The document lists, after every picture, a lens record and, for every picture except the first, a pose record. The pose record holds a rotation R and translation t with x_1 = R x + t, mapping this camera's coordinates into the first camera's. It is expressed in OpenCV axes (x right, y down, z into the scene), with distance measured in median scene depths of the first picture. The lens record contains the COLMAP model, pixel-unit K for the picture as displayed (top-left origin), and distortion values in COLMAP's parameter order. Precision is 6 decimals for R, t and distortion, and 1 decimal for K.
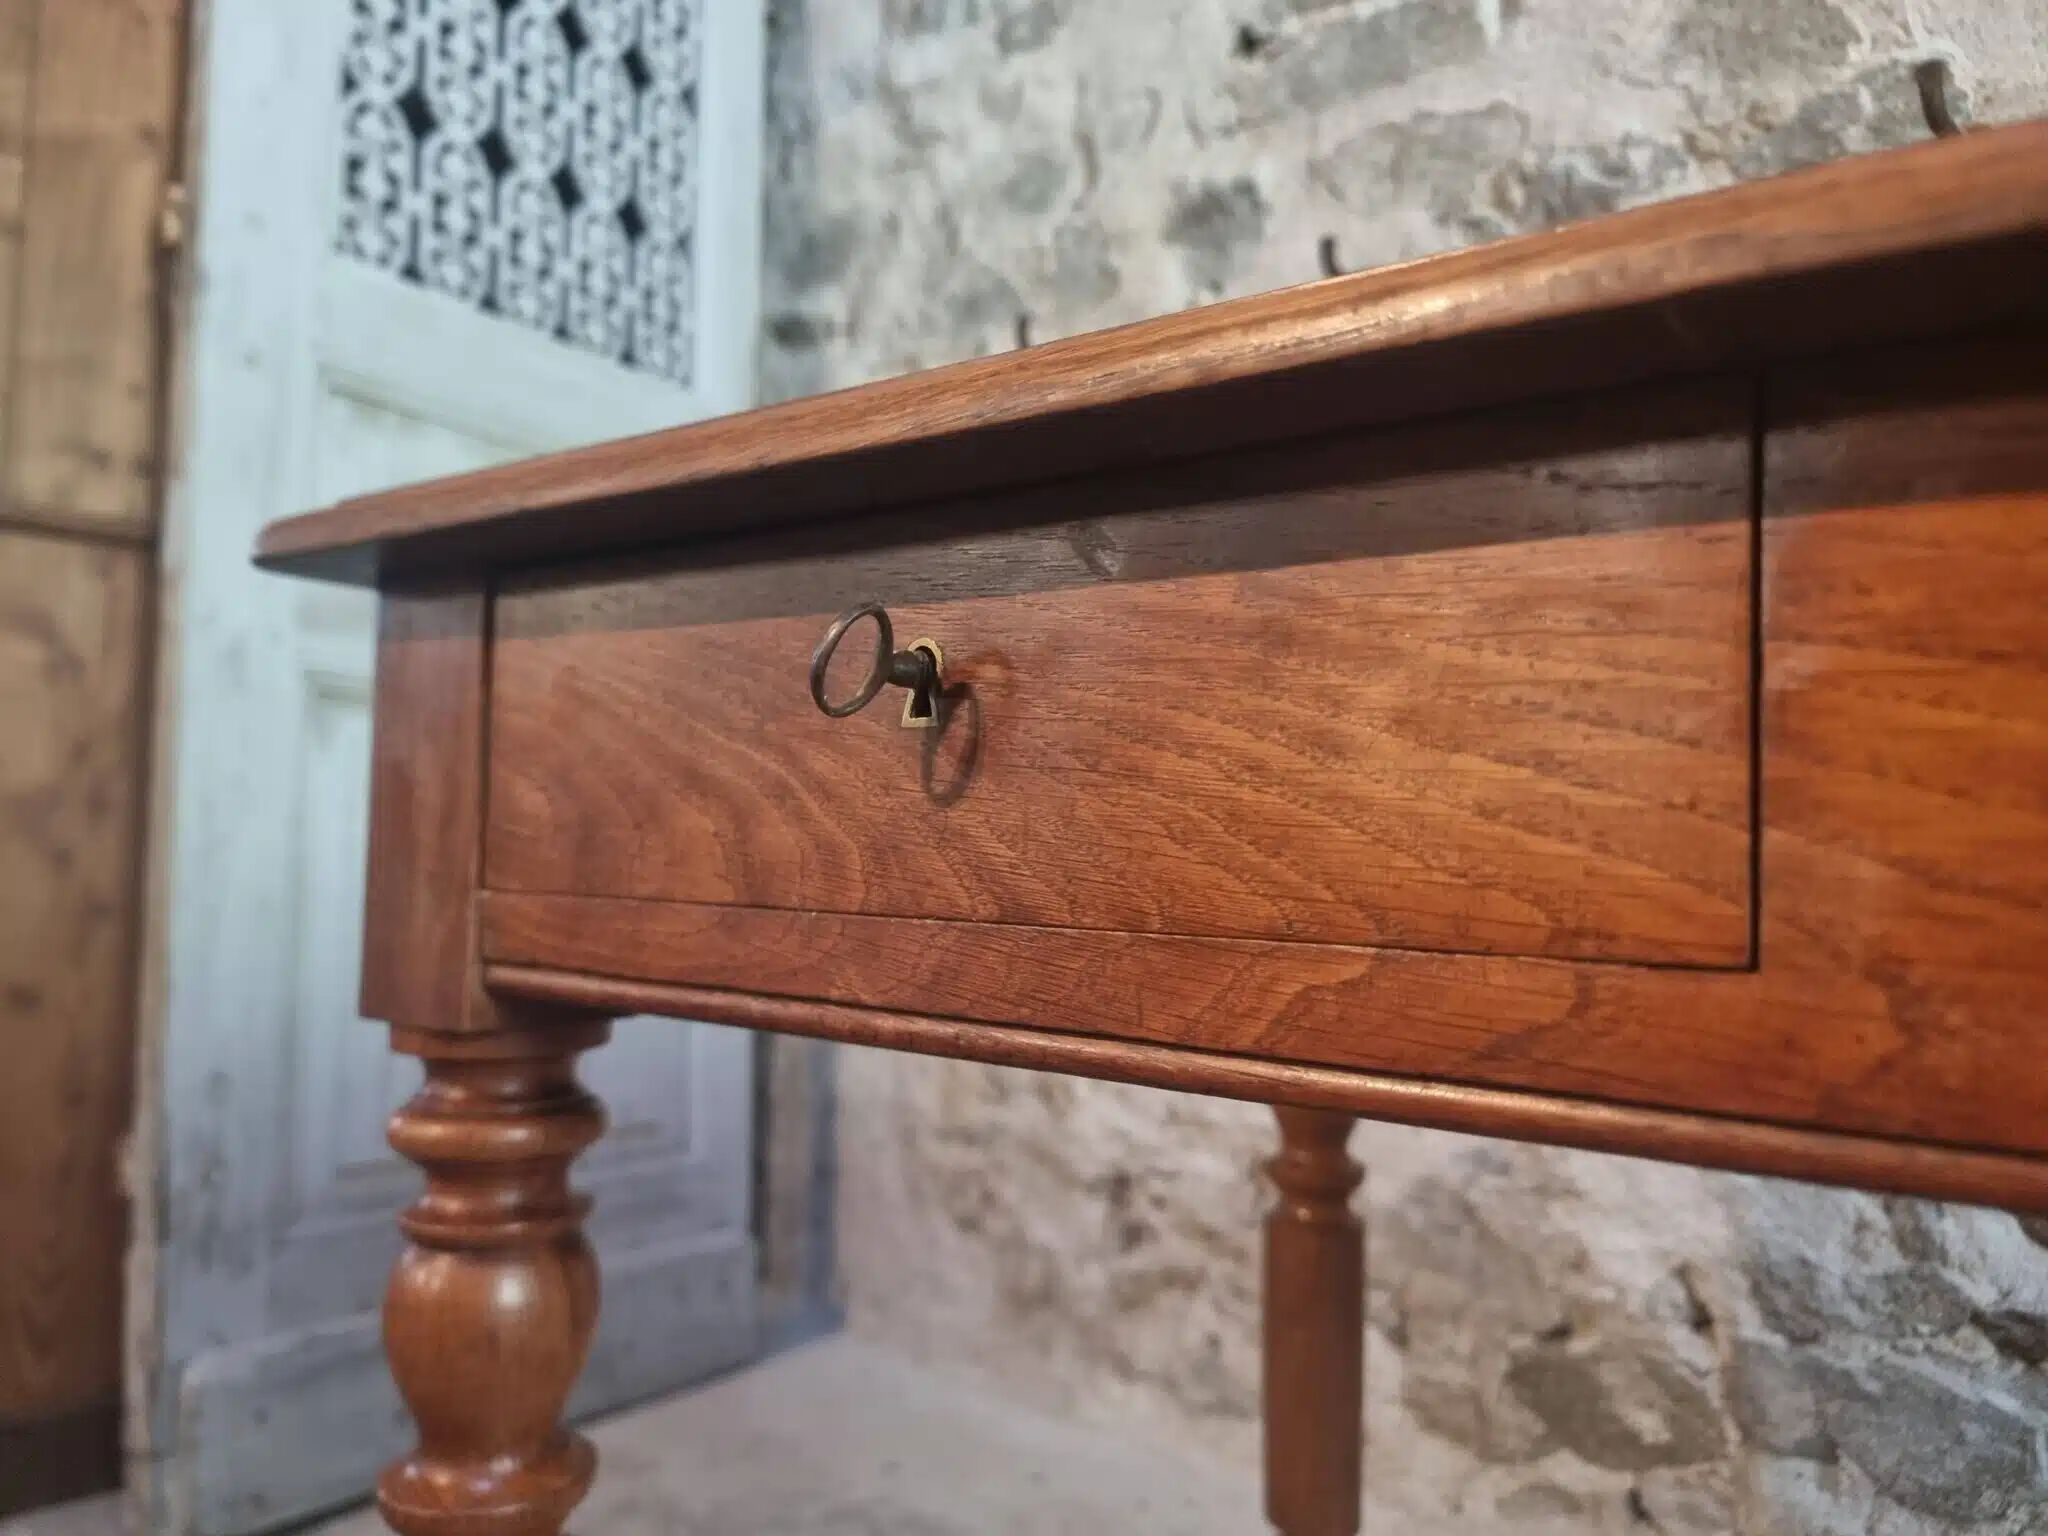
lens RADIAL K [[1479.4, 0, 1015.1], [0, 1479.4, 788.0], [0, 0, 1]] dist [0.019309, -0.025040]
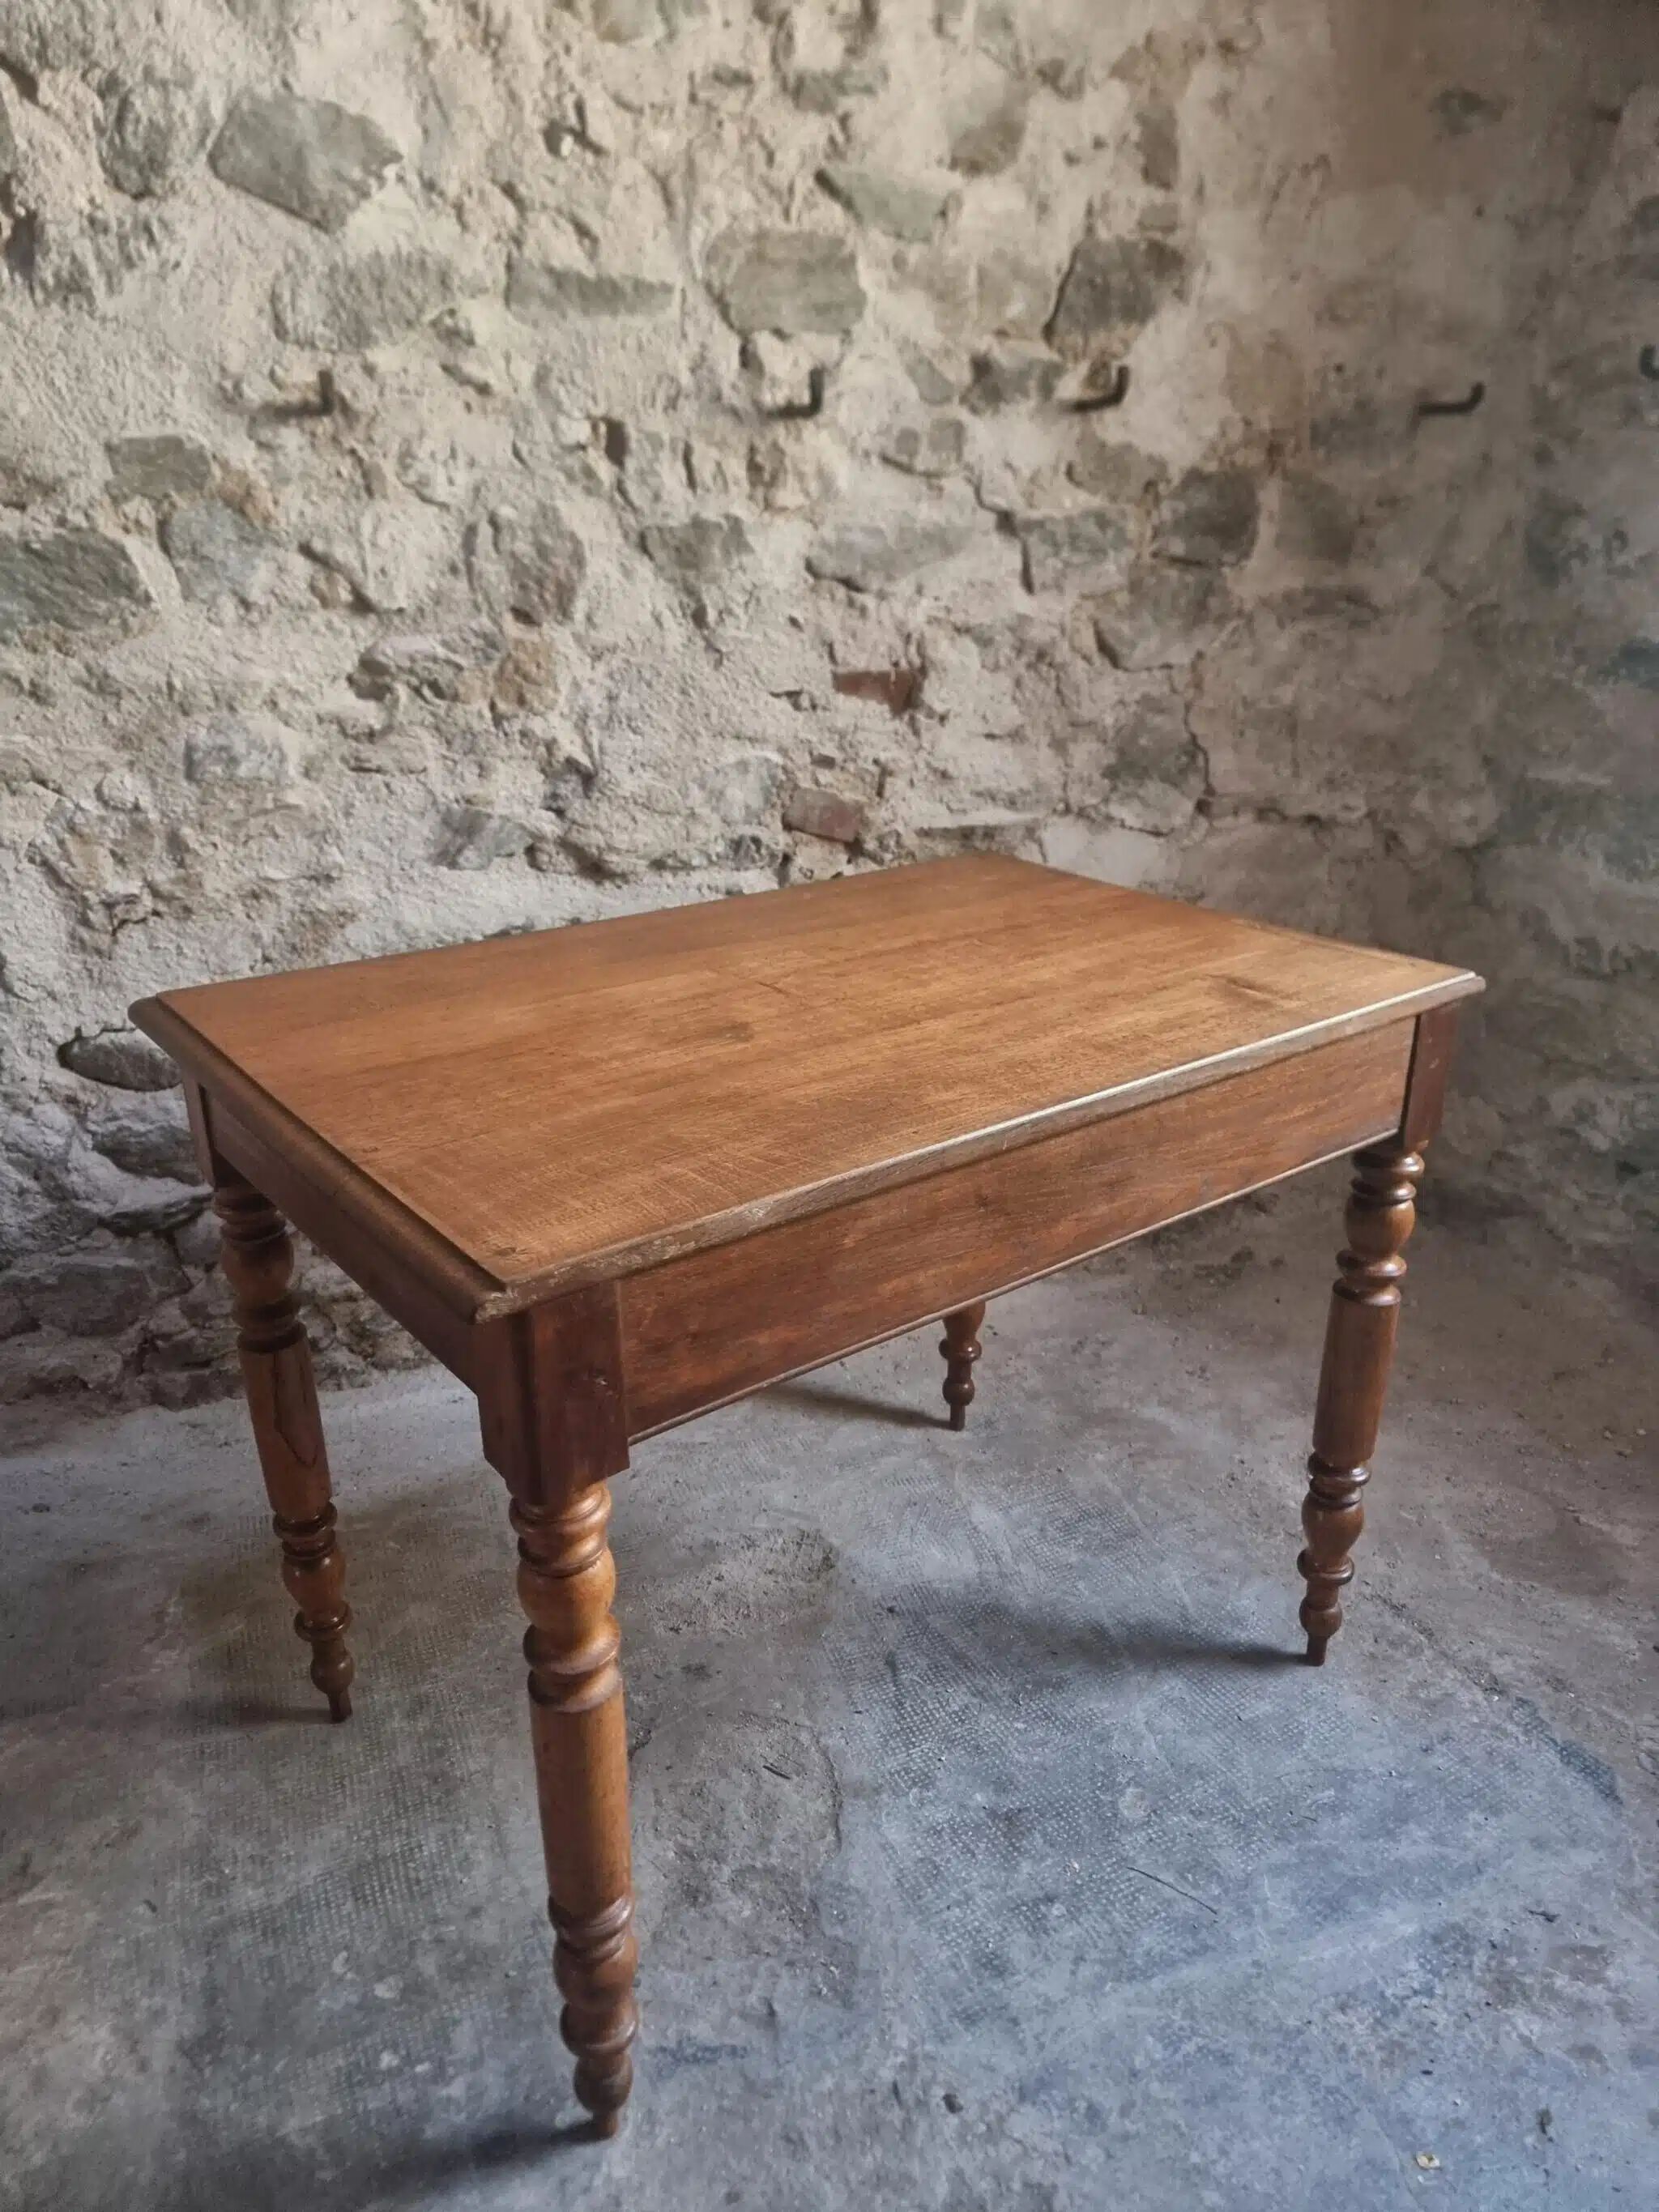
lens RADIAL K [[1536.8, 0, 825.0], [0, 1536.8, 1133.4], [0, 0, 1]] dist [0.051074, -0.052085]
pose [[0.500259, -0.361720, 0.786702, -0.222154], [-0.004592, 0.907441, 0.420155, -0.376859], [-0.865864, -0.213799, 0.452294, -0.374548]]
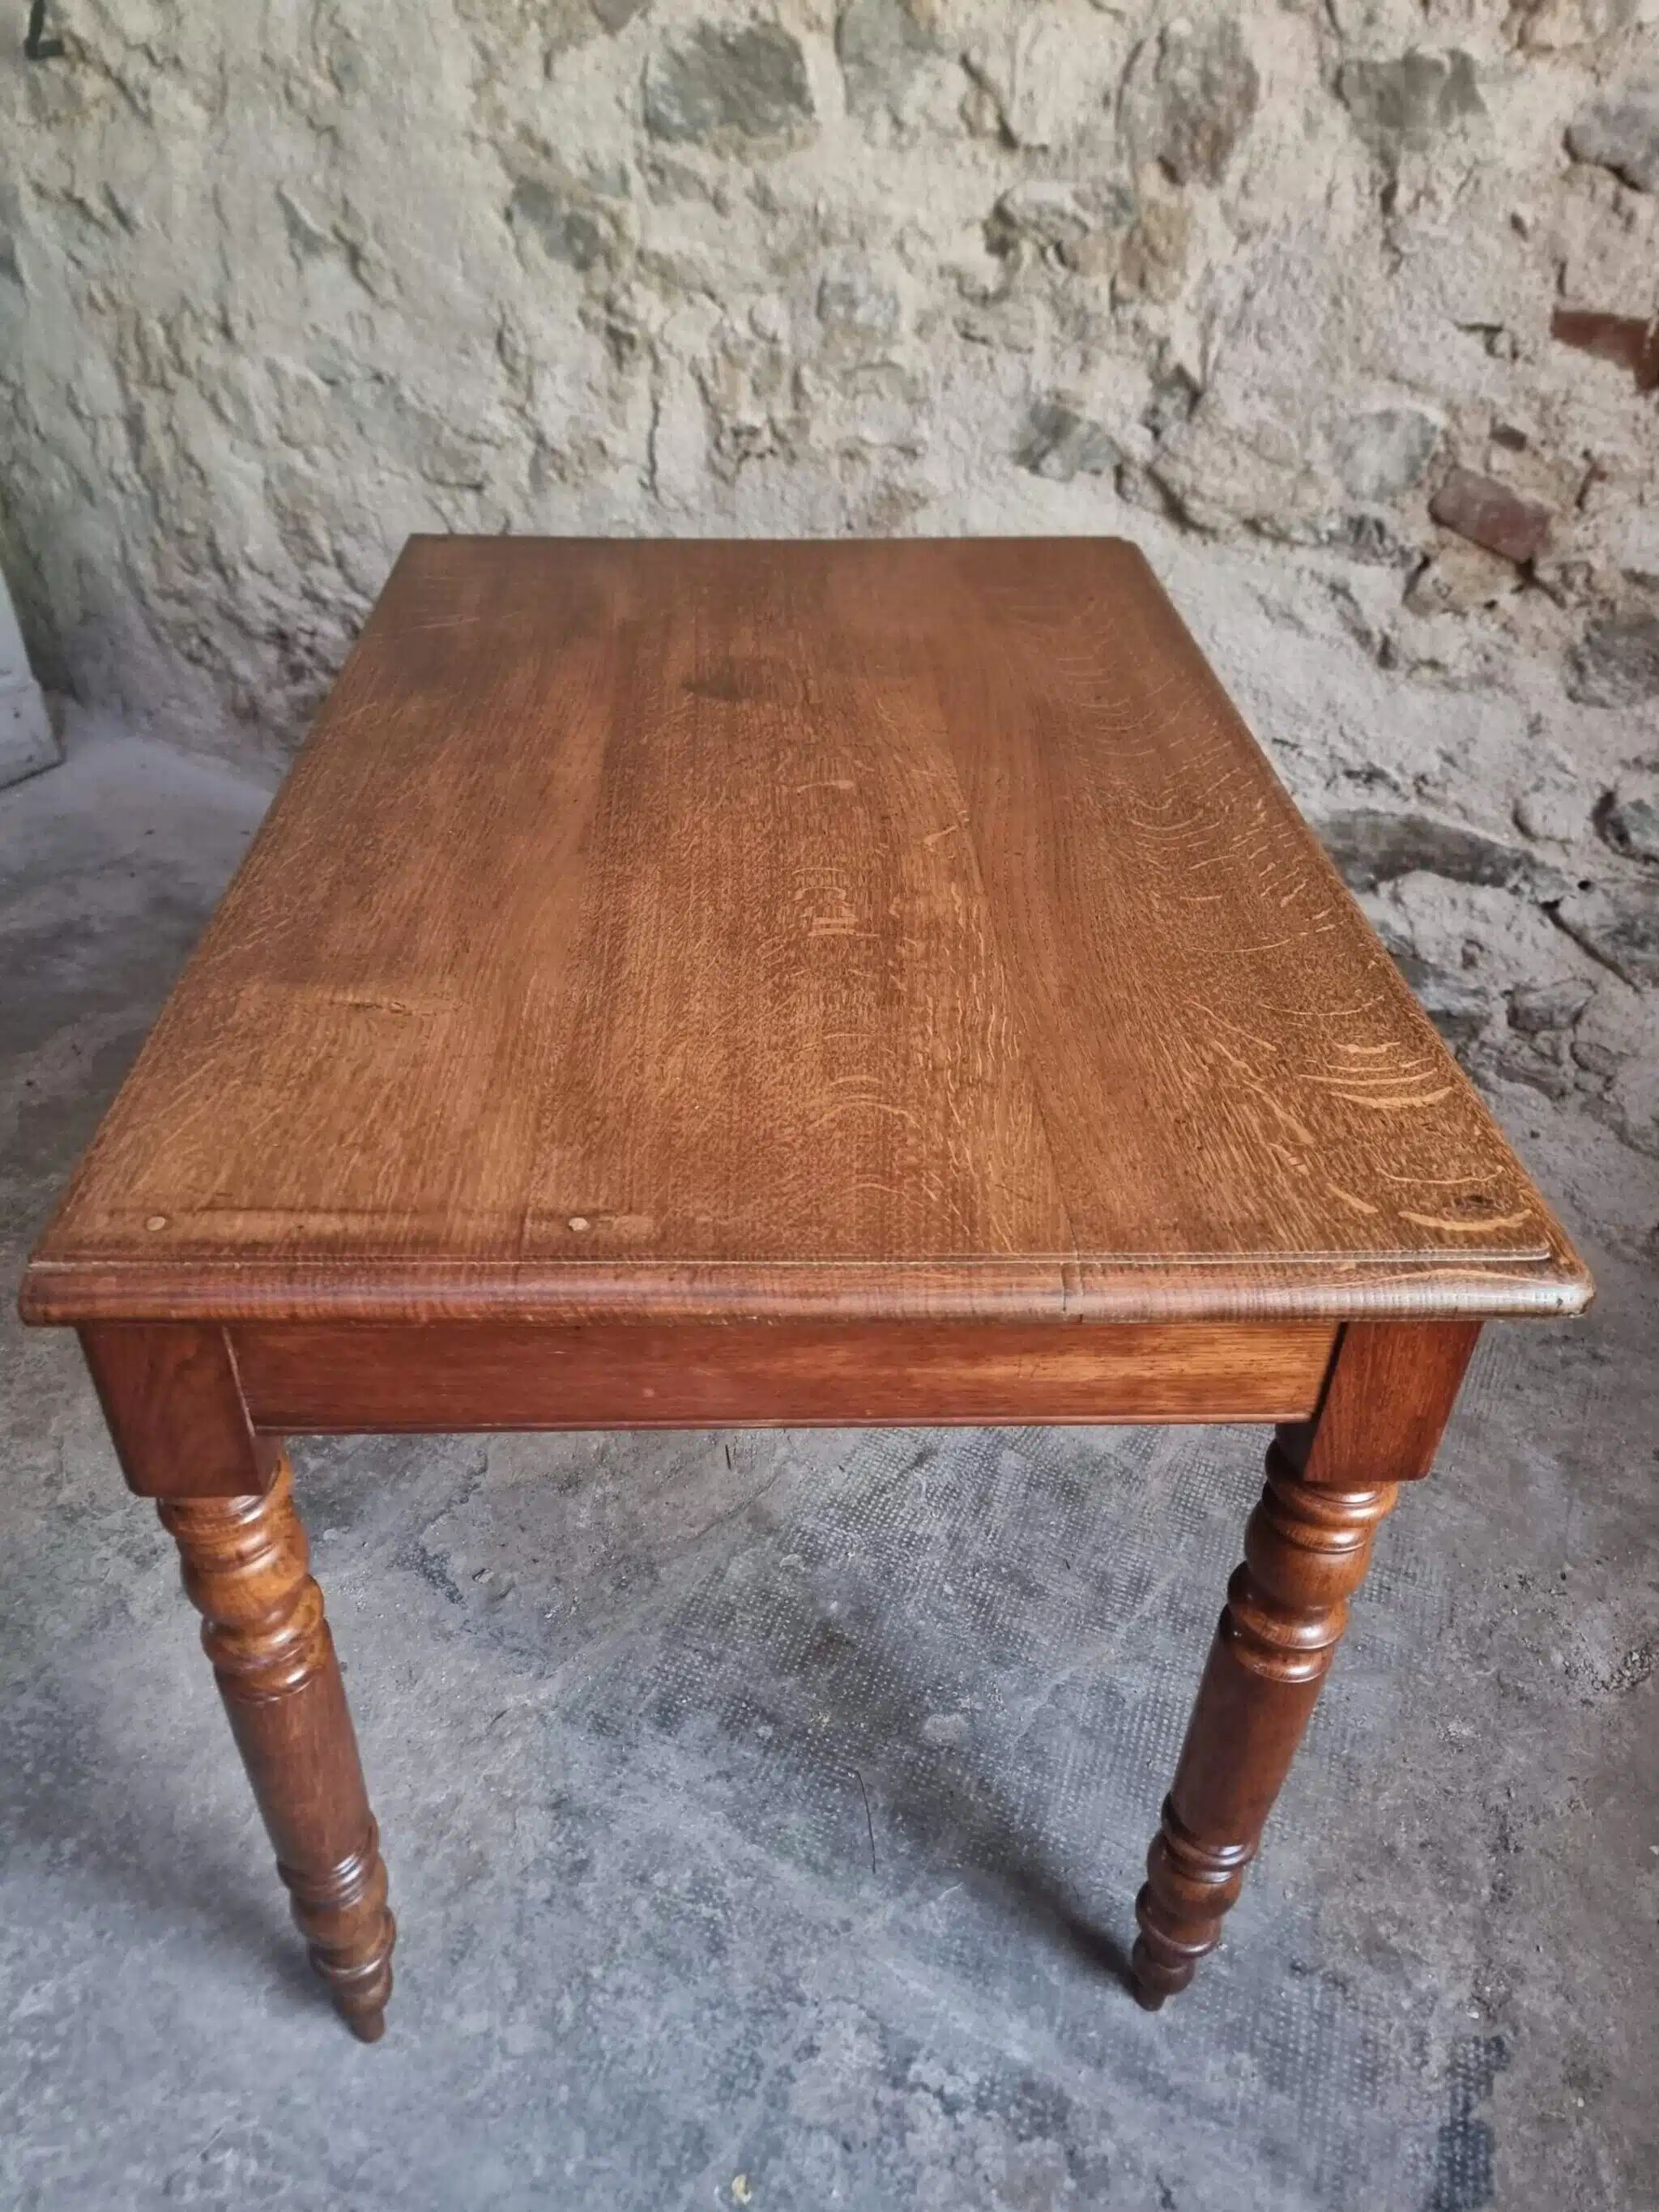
lens RADIAL K [[1575.5, 0, 811.2], [0, 1575.5, 1126.9], [0, 0, 1]] dist [0.062553, -0.068038]
pose [[0.986300, -0.098844, 0.132071, 0.401626], [-0.003958, 0.786198, 0.617962, -0.384192], [-0.164916, -0.610018, 0.775036, -0.689196]]
